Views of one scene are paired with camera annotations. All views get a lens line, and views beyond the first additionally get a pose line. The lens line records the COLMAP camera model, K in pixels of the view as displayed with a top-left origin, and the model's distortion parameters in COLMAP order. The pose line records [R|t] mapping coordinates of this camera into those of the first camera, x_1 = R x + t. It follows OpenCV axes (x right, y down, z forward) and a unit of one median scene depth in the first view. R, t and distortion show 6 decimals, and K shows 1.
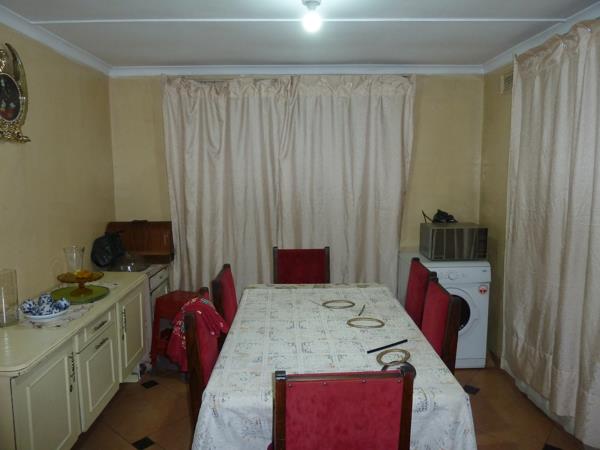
lens RADIAL K [[448.5, 0, 300.0], [0, 448.5, 225.0], [0, 0, 1]] dist [-0.036605, 0.006296]
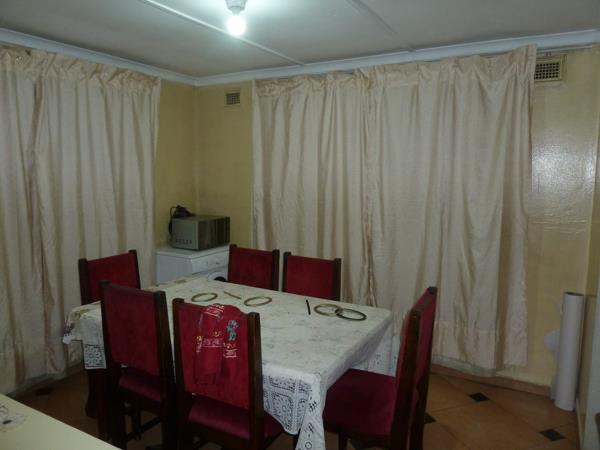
lens RADIAL K [[448.5, 0, 300.0], [0, 448.5, 225.0], [0, 0, 1]] dist [-0.036605, 0.006296]
pose [[0.497477, -0.096860, 0.862053, -0.512553], [0.106077, 0.993082, 0.050367, -0.012036], [-0.860967, 0.066387, 0.504310, 0.220549]]
